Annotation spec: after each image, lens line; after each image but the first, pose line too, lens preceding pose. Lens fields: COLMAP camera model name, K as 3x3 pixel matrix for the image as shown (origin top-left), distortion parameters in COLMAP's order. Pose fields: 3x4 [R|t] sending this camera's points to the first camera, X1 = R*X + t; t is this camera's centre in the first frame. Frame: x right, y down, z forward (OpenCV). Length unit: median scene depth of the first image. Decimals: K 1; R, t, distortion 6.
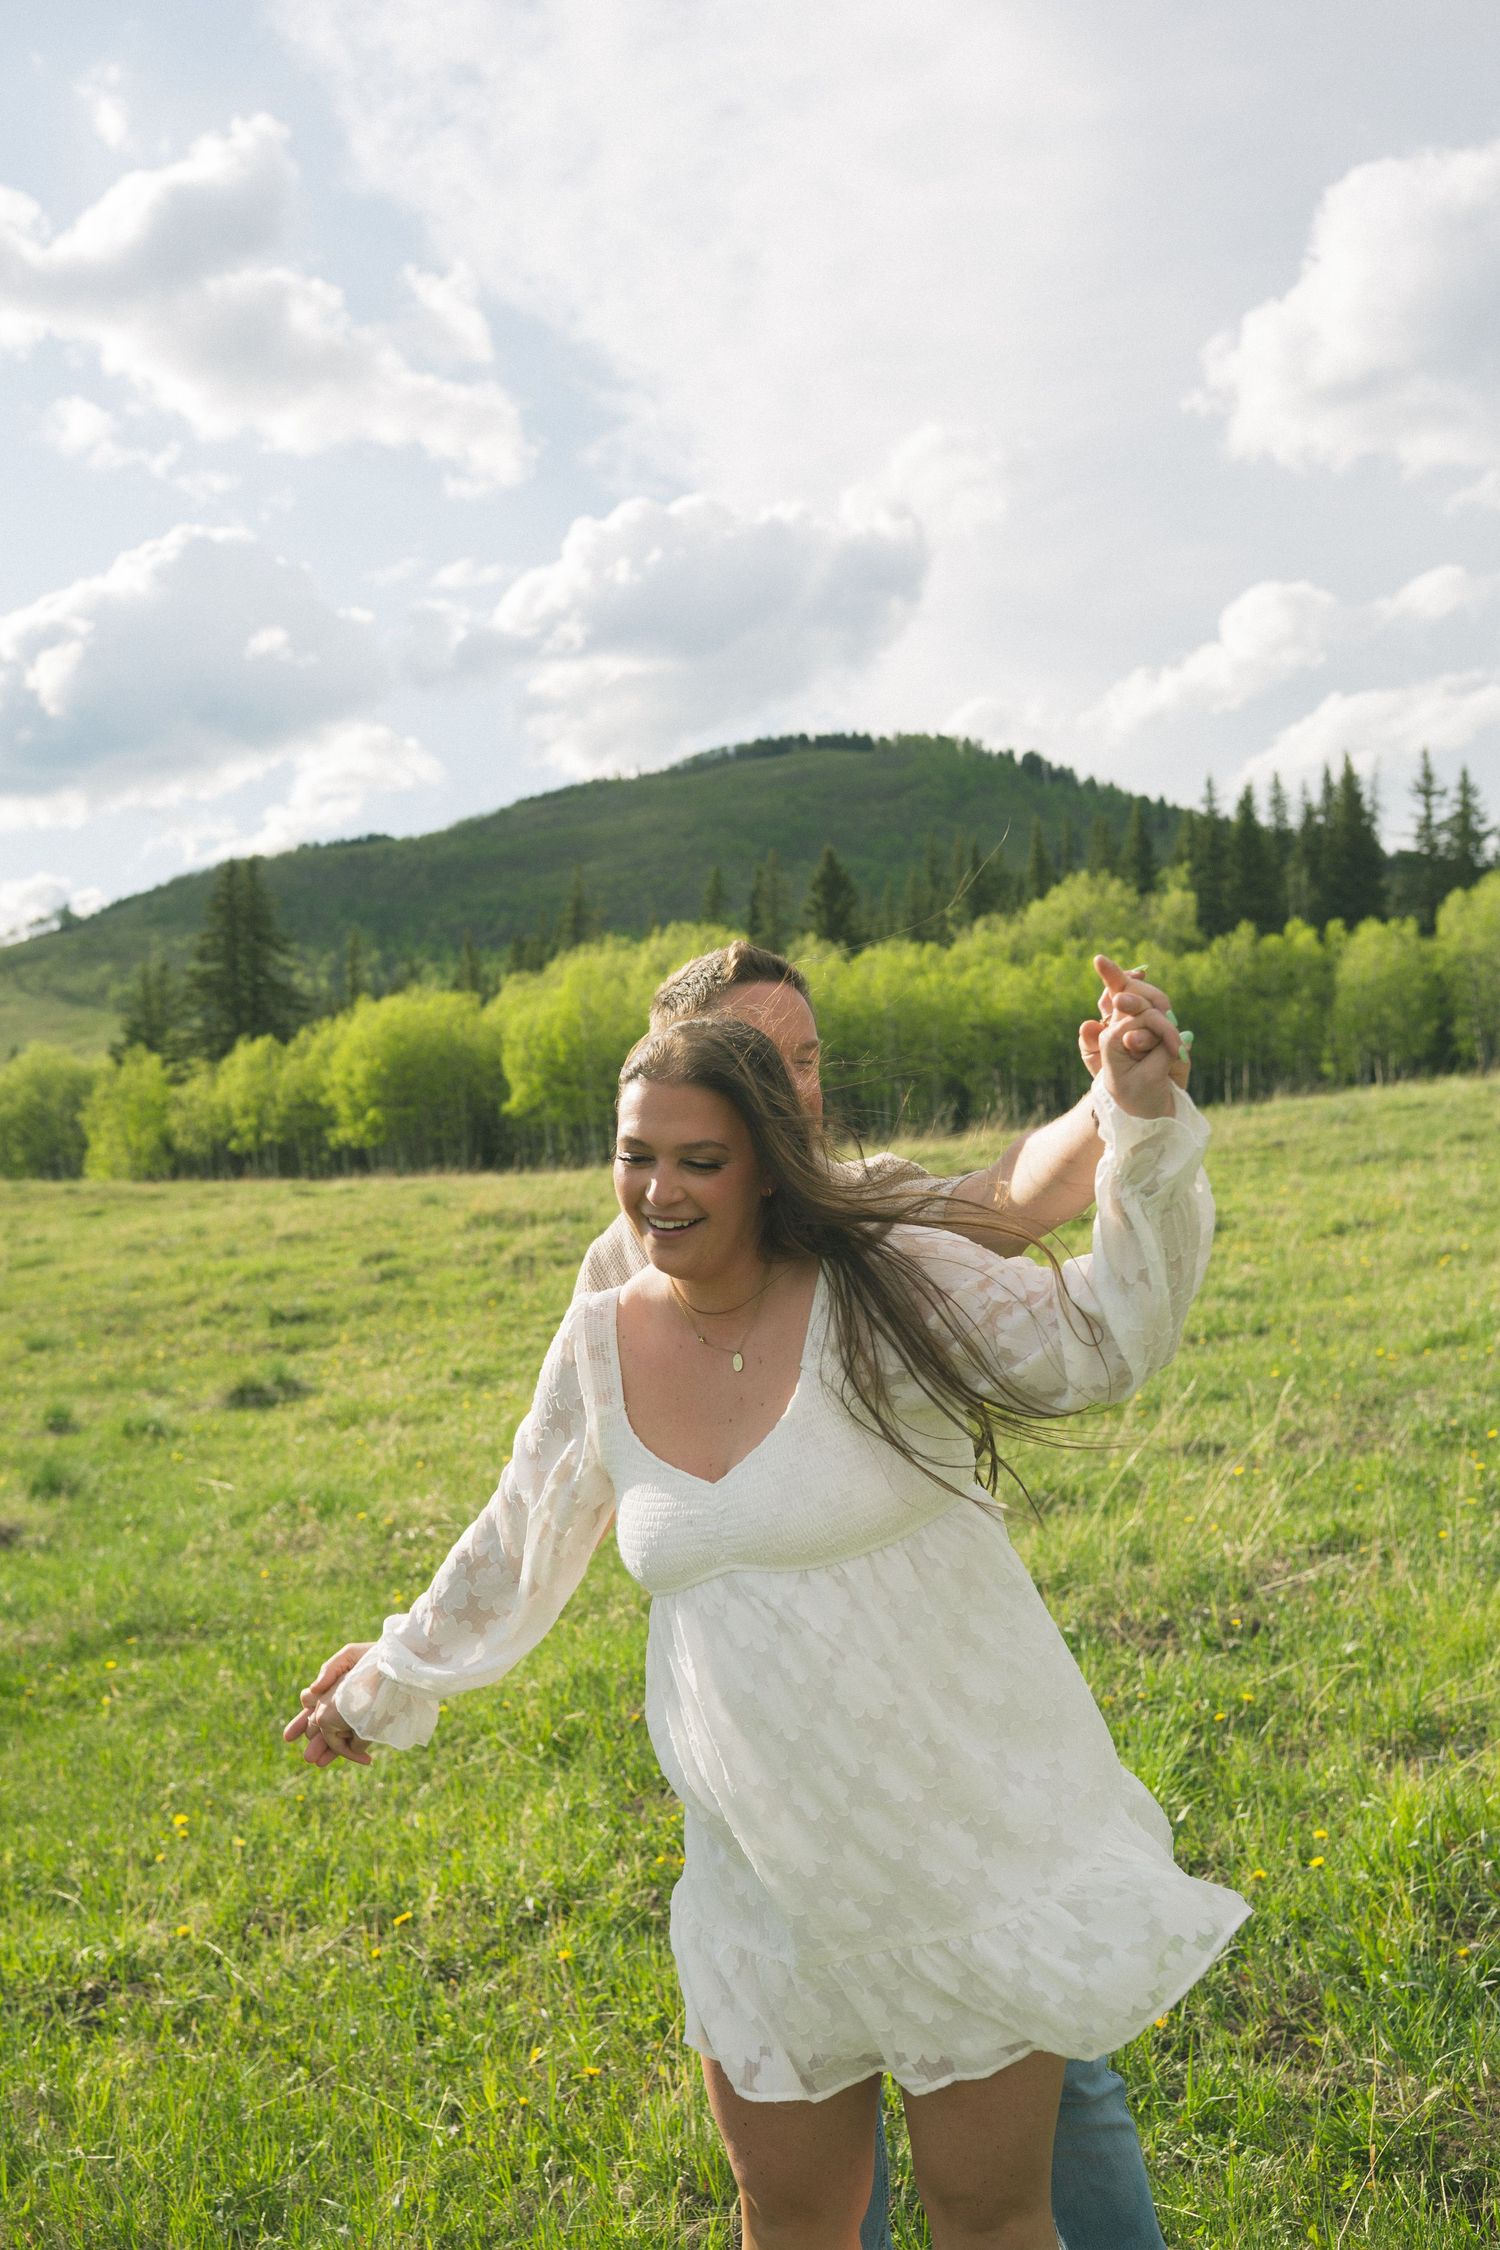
lens RADIAL K [[2191.8, 0, 746.3], [0, 2191.8, 1134.0], [0, 0, 1]] dist [0.006834, 0.000000]
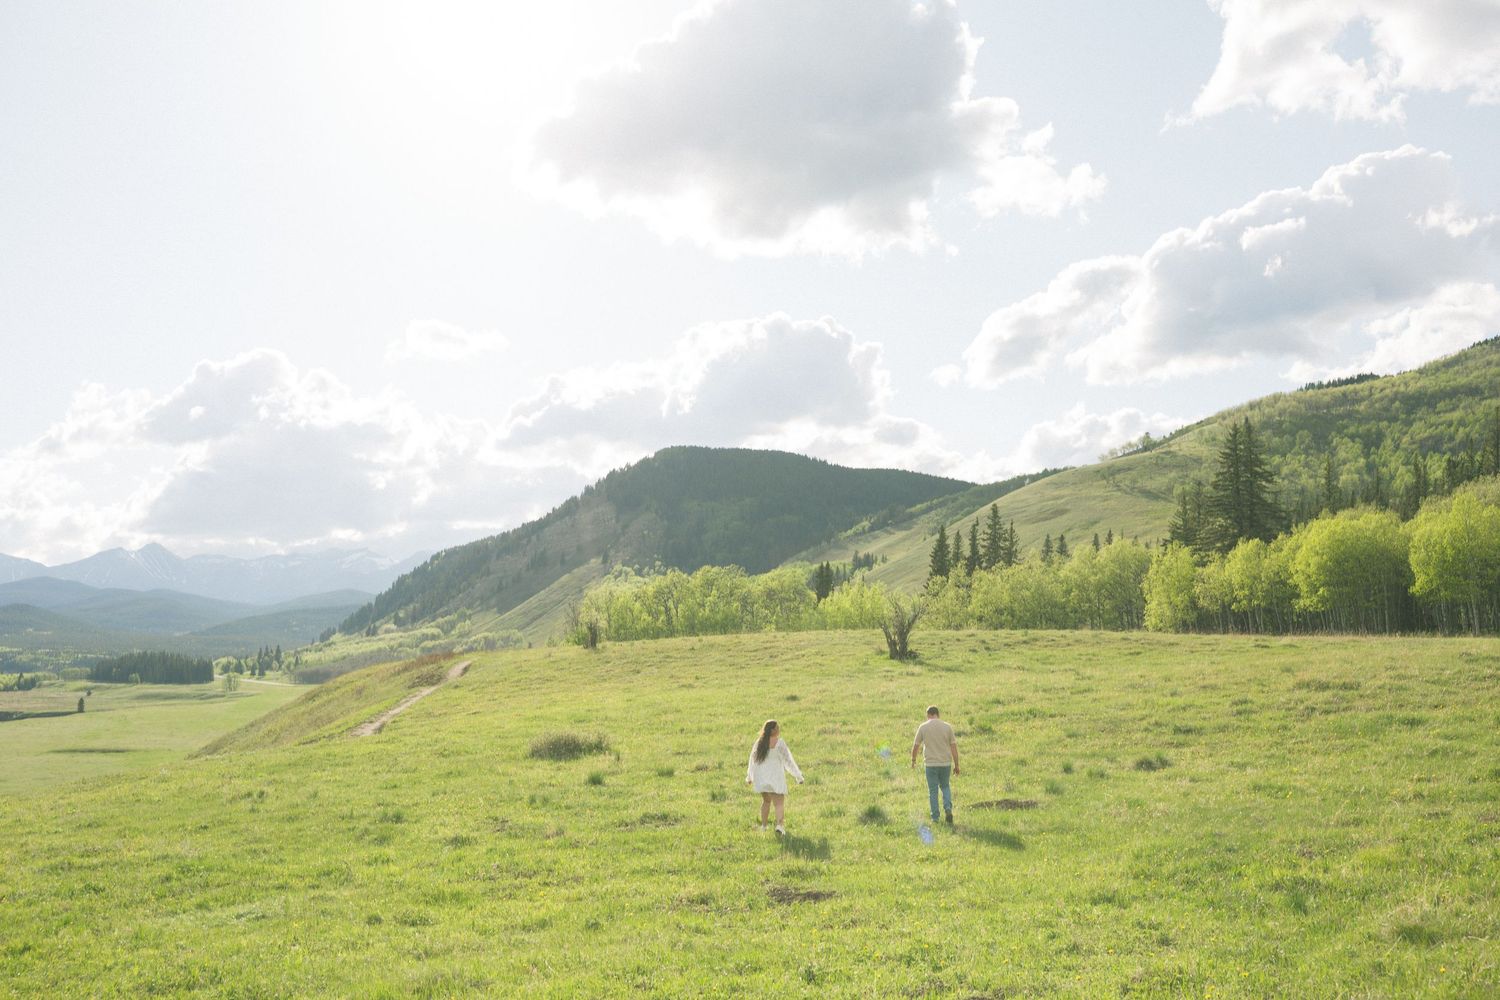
lens RADIAL K [[1461.2, 0, 763.2], [0, 1461.2, 514.6], [0, 0, 1]] dist [0.006834, 0.000000]
pose [[0.848632, -0.004362, -0.528966, 0.042921], [-0.020267, 0.998964, -0.040753, -0.013057], [0.528596, 0.045305, 0.847664, -0.095909]]
